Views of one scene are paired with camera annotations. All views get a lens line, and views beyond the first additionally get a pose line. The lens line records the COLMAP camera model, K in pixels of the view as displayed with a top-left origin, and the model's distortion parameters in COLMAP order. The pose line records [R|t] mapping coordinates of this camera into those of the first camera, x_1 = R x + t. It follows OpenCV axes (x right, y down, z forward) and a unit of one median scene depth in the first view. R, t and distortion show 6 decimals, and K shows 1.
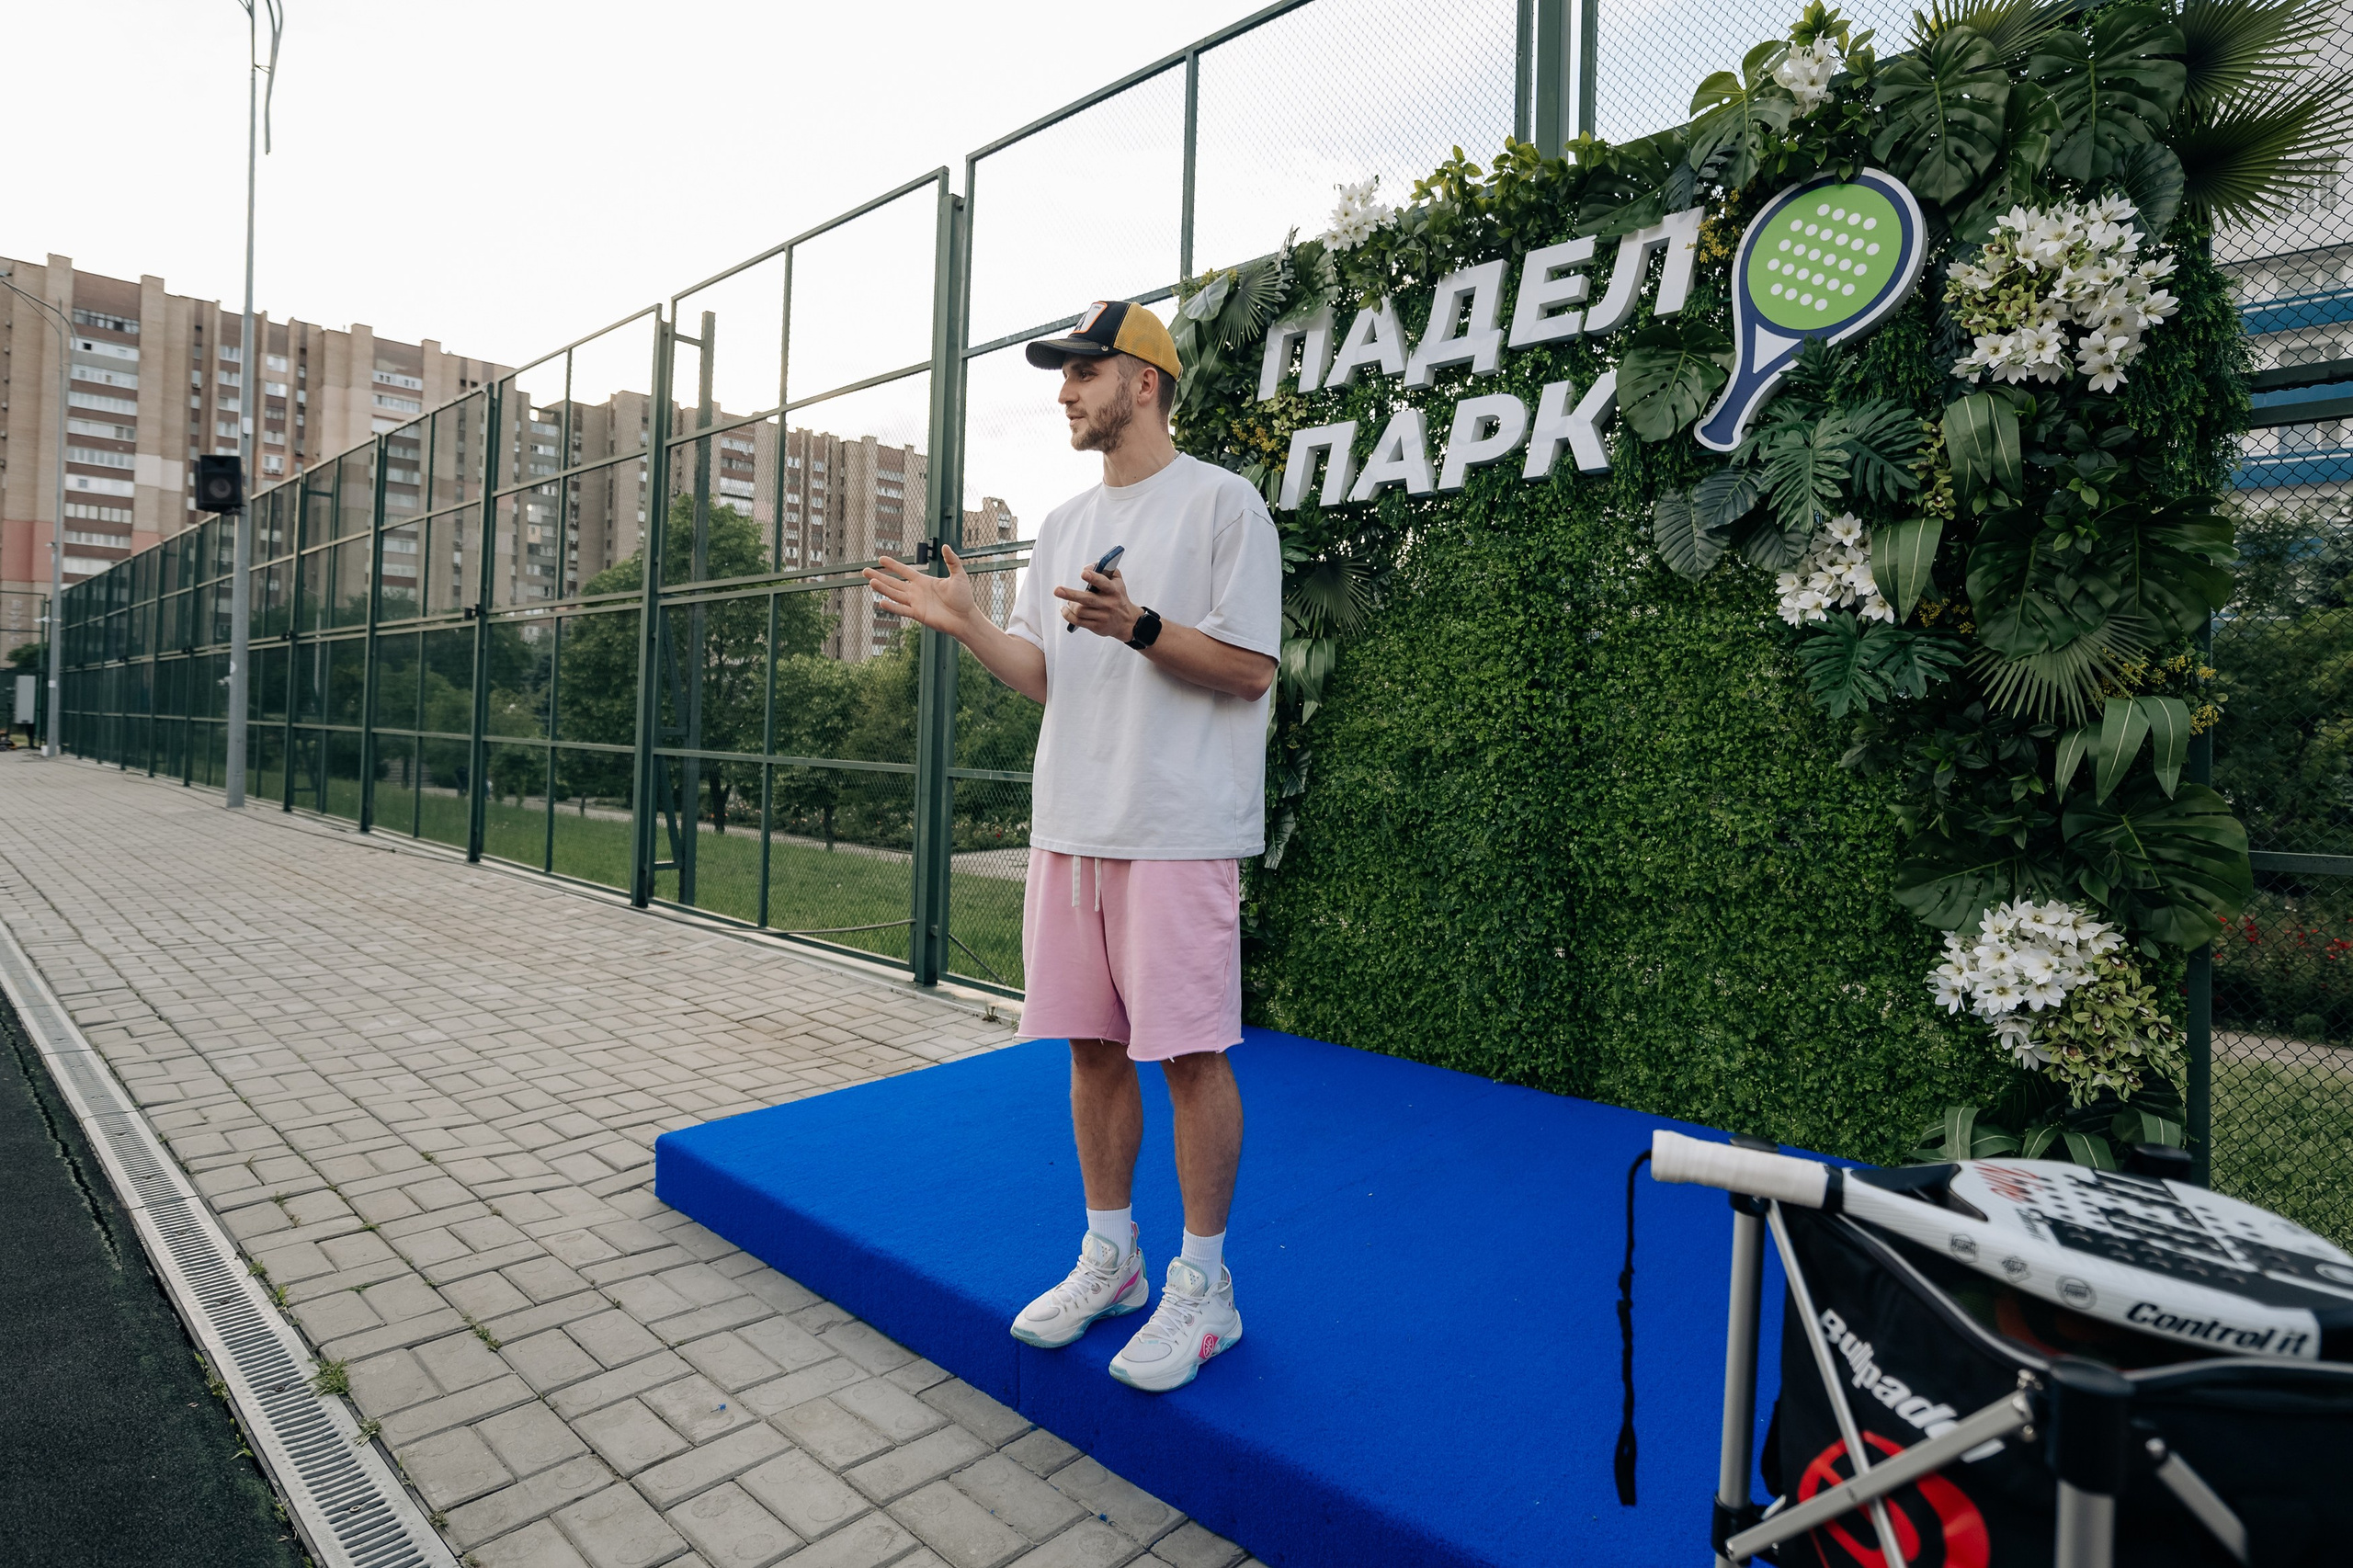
lens RADIAL K [[1254.6, 0, 1167.9], [0, 1254.6, 705.6], [0, 0, 1]] dist [0.000831, -0.002272]
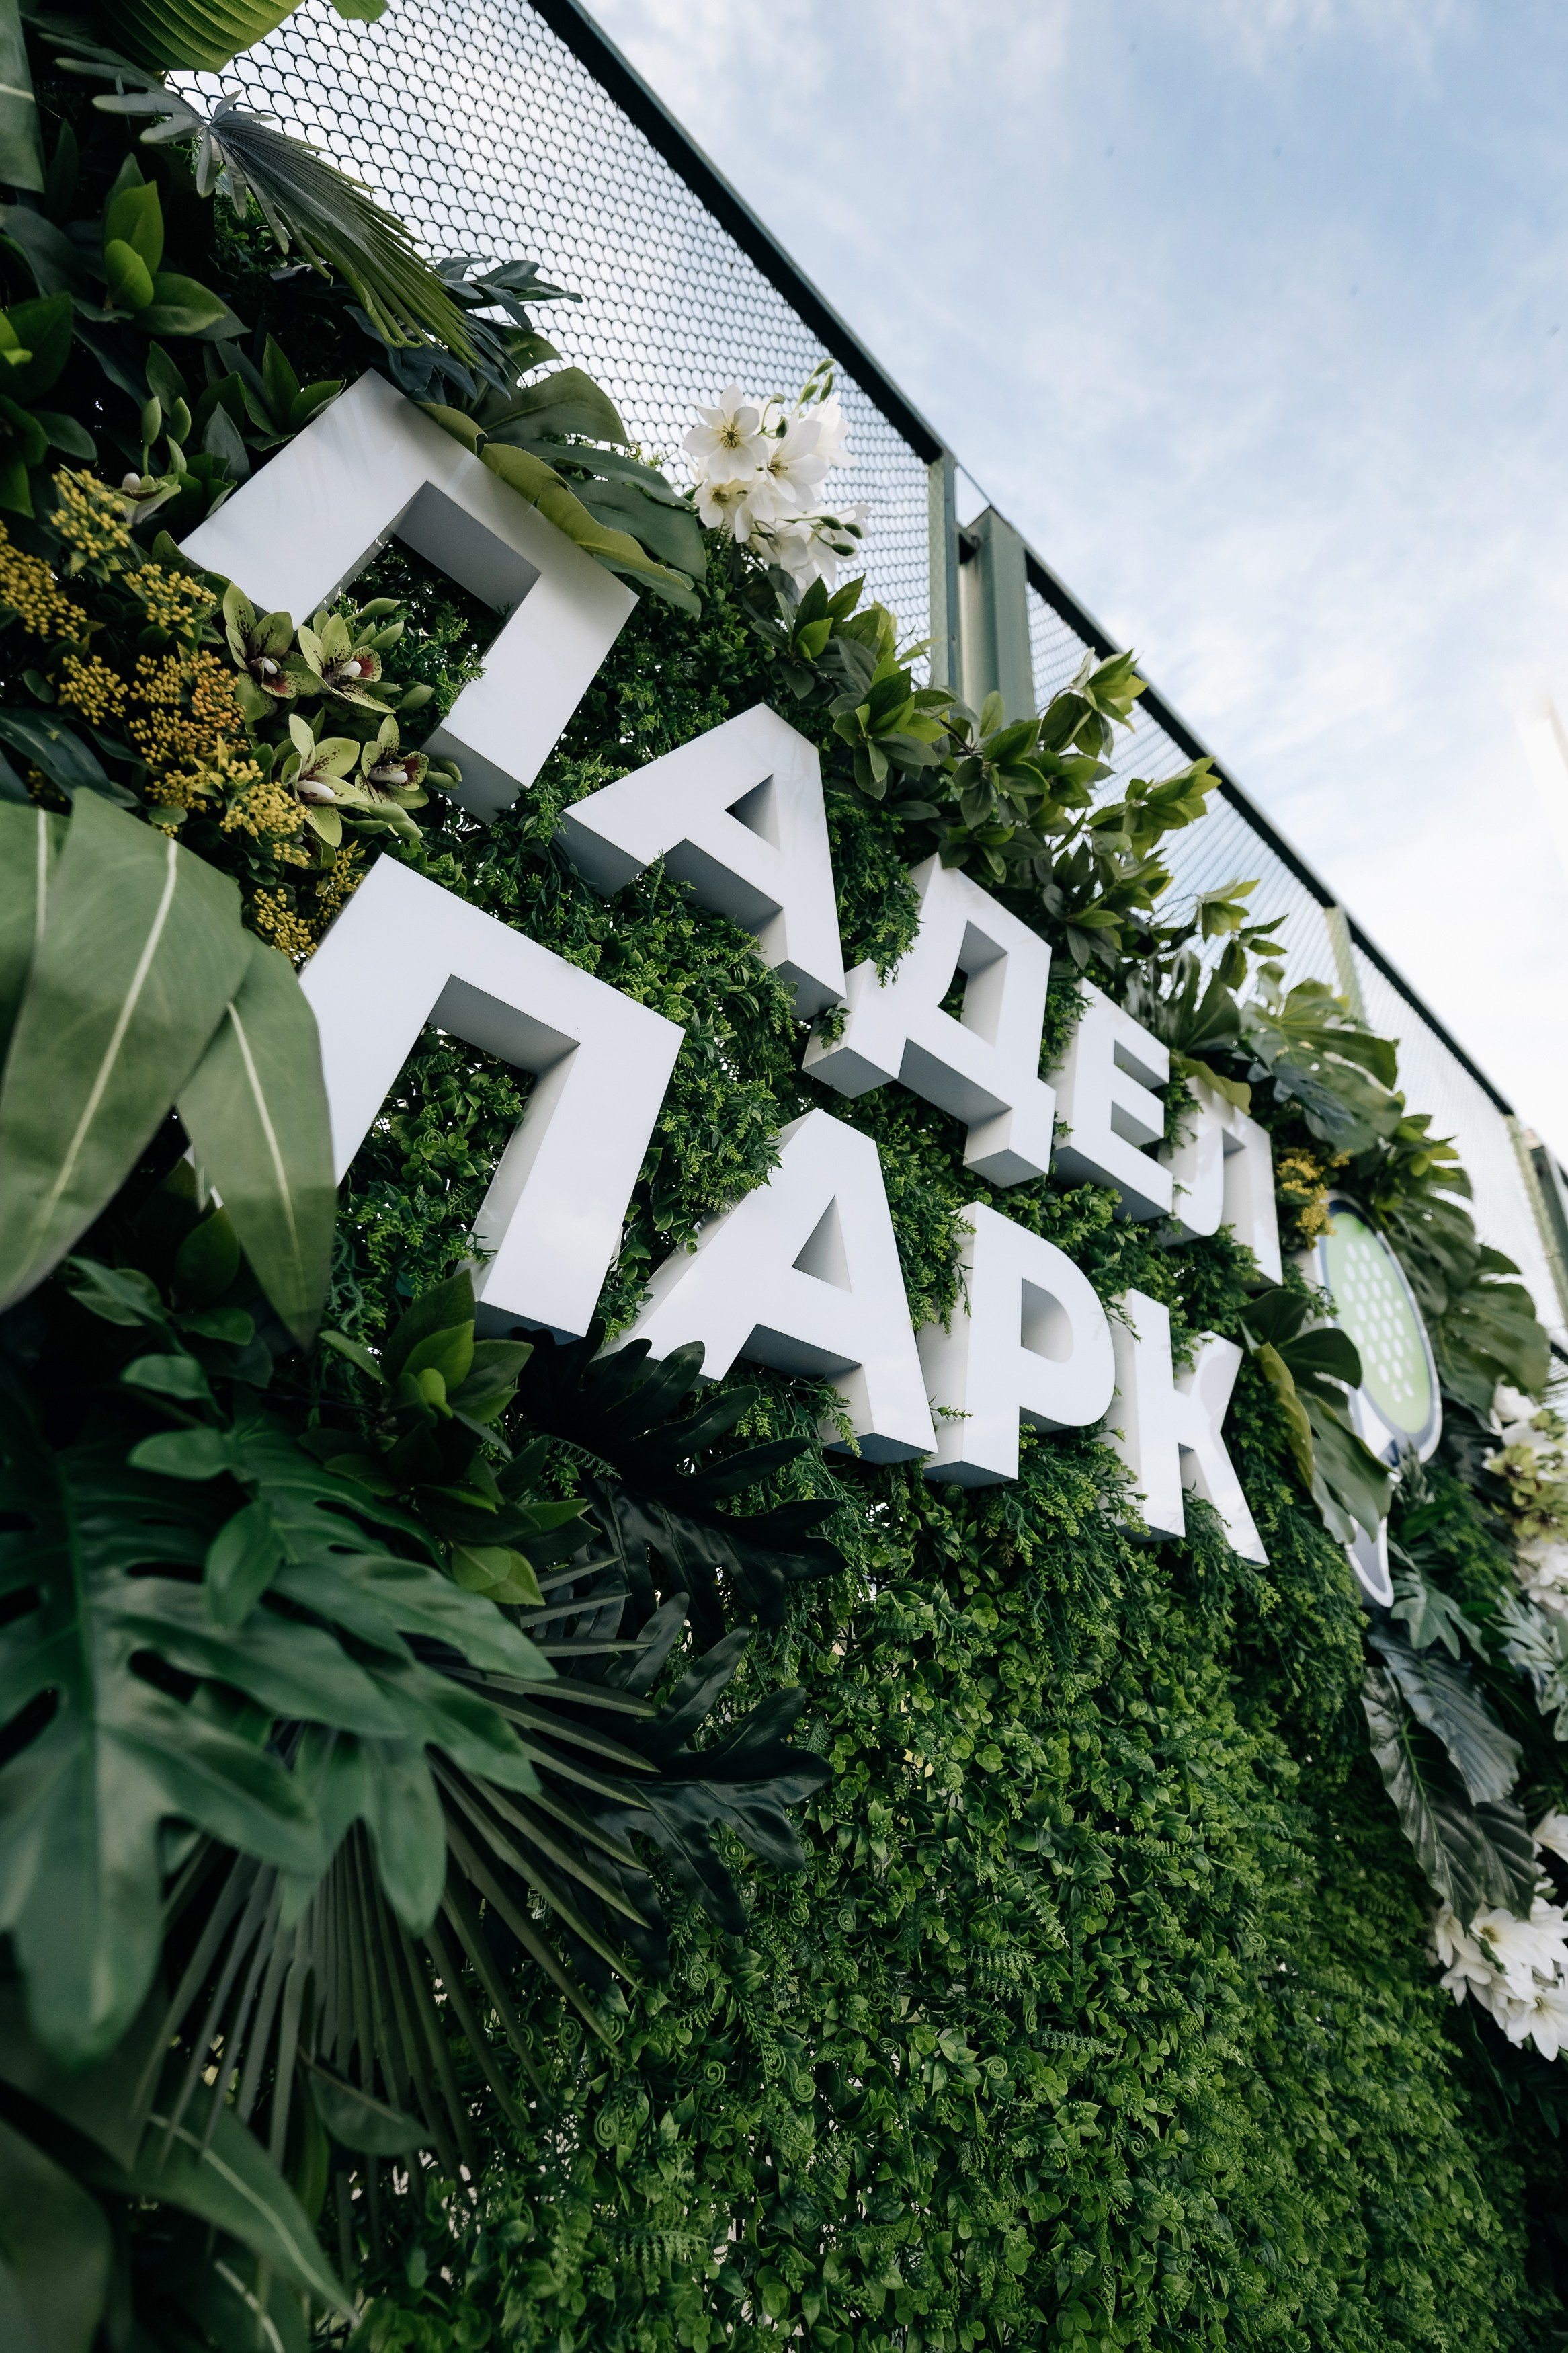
lens RADIAL K [[1034.0, 0, 710.7], [0, 1034.0, 1215.2], [0, 0, 1]] dist [-0.000422, -0.001250]
pose [[0.120227, 0.420021, 0.899515, -0.011197], [-0.115465, 0.905855, -0.407548, -0.126443], [-0.986009, -0.054864, 0.157406, 1.040679]]
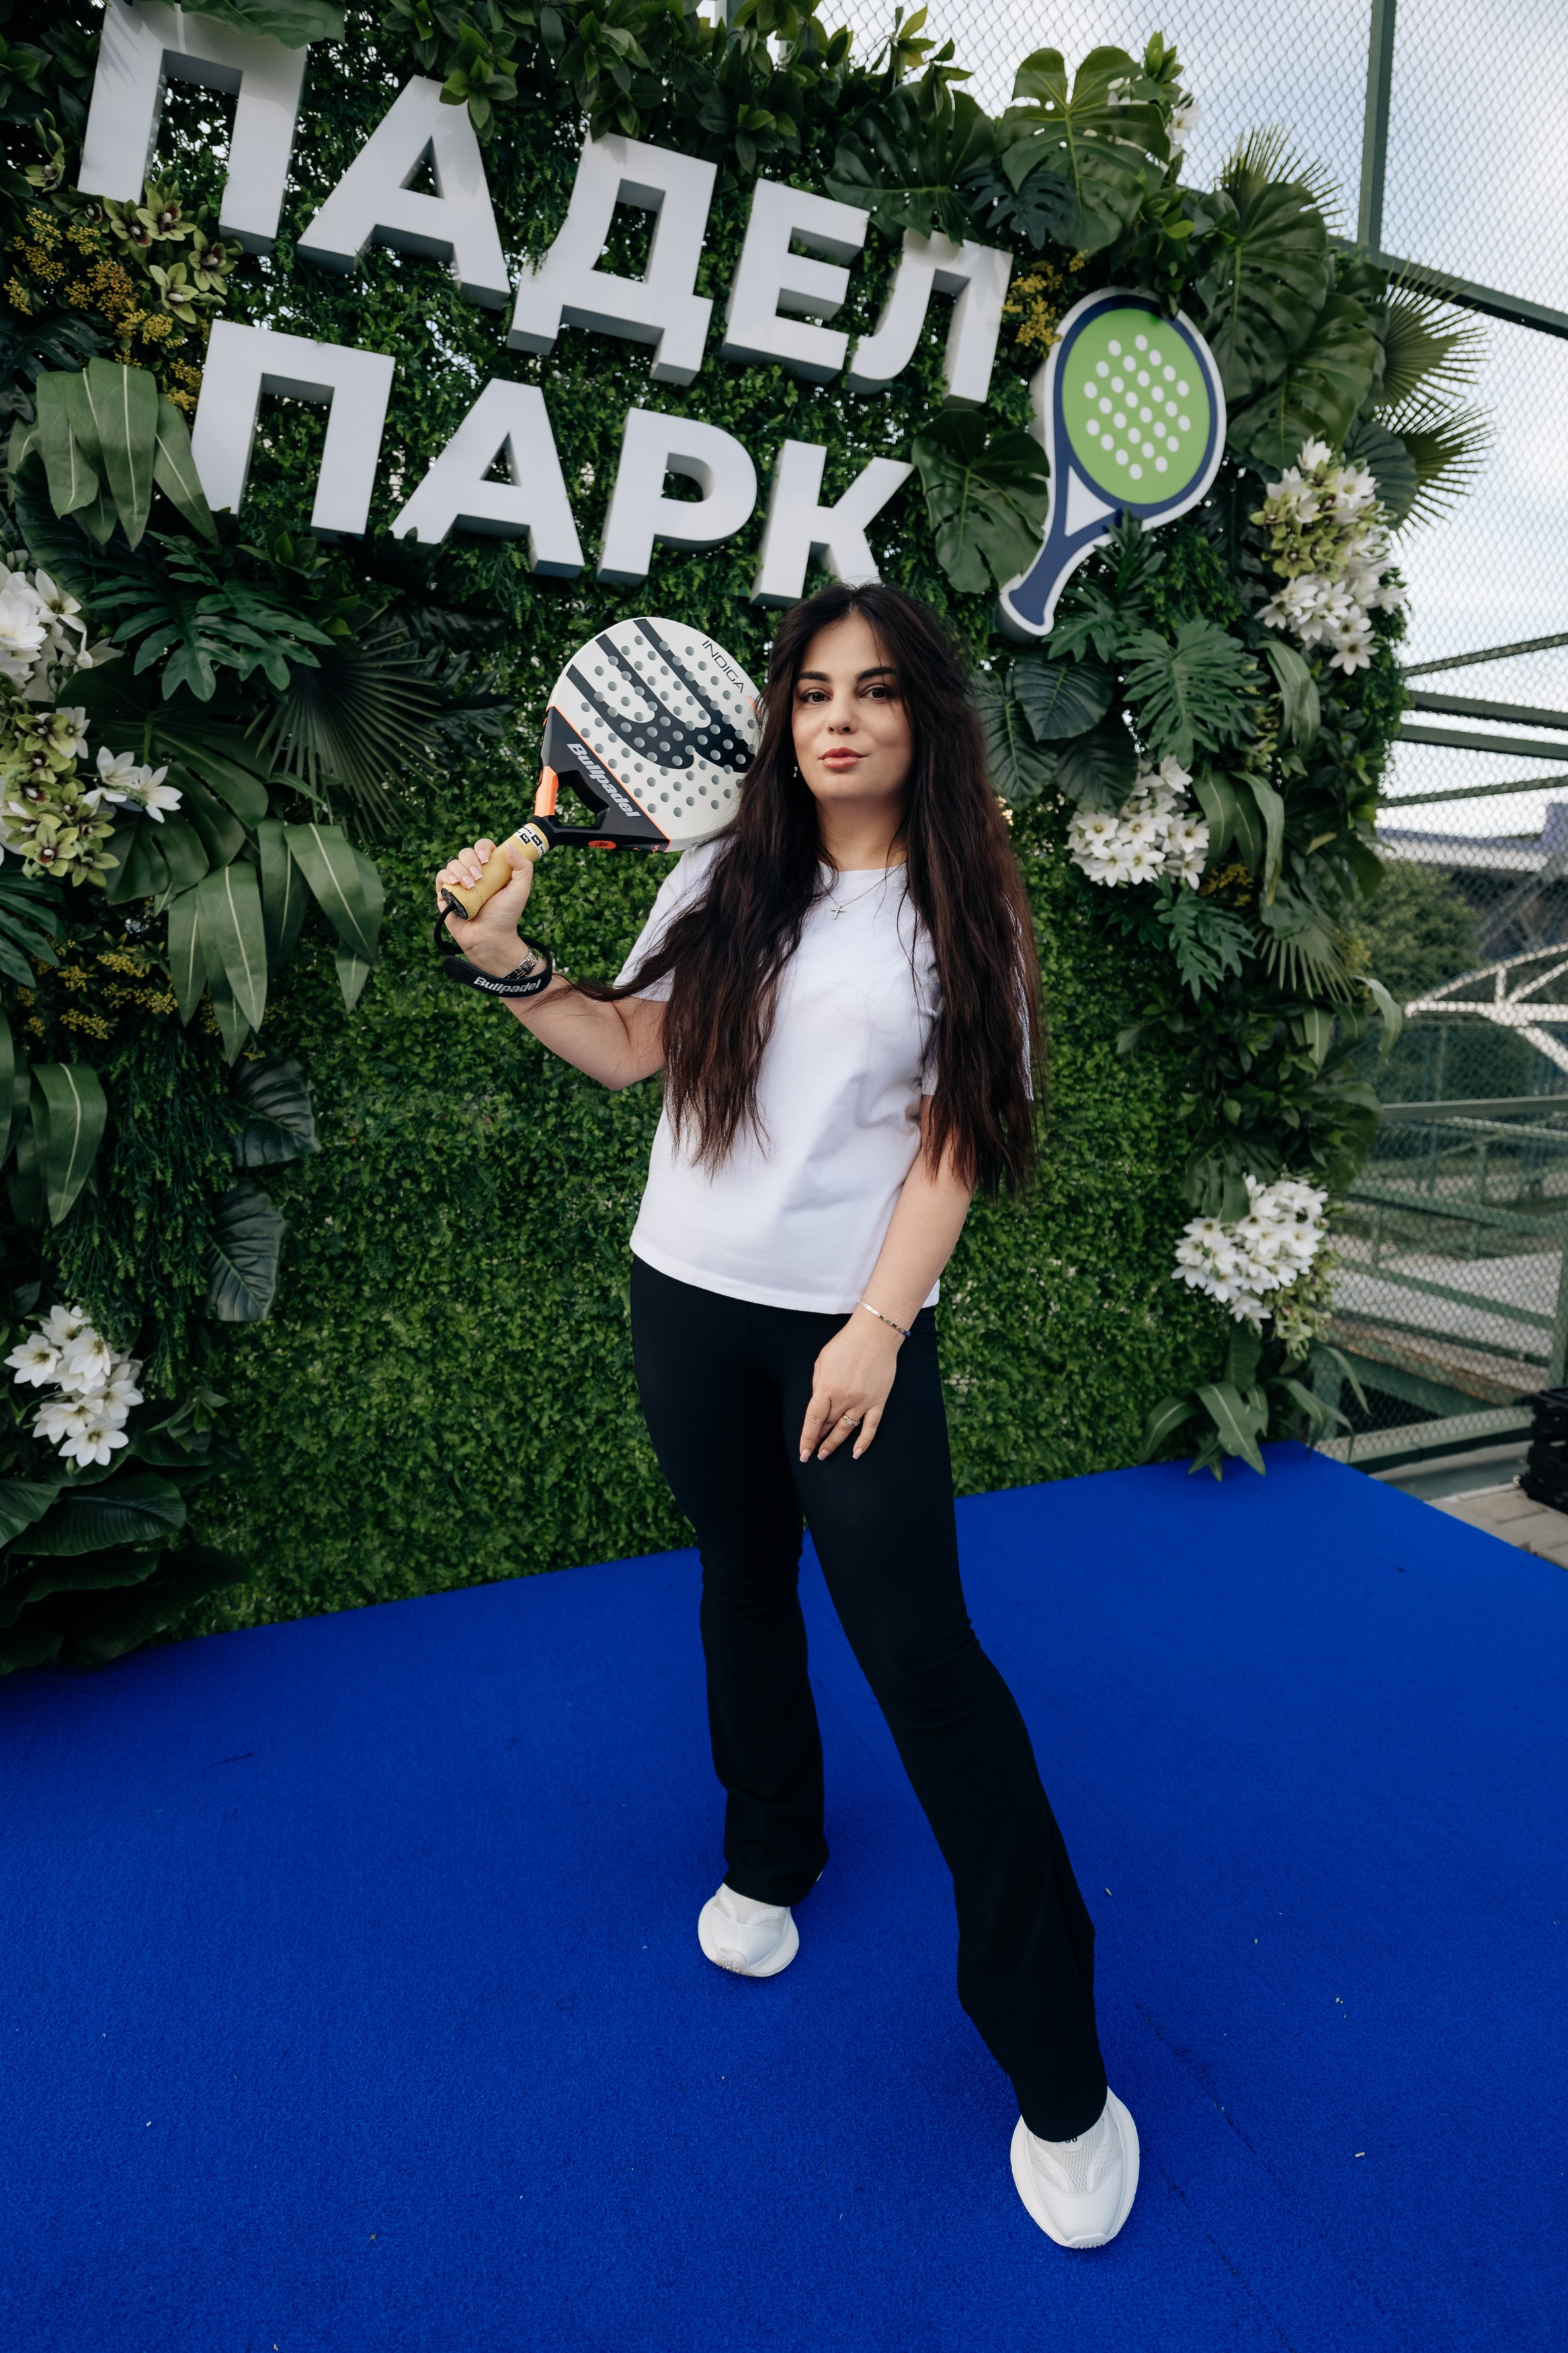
lens RADIAL K [[1135.5, 0, 772.5], [0, 1135.5, 1130.8], [0, 0, 1]] dist [-0.003019, 0.000001]
pose [[0.420550, -0.130957, 0.897768, -0.227164], [-0.023406, 0.987632, 0.155030, -0.011495], [-0.906967, -0.086212, 0.412284, 0.725977]]
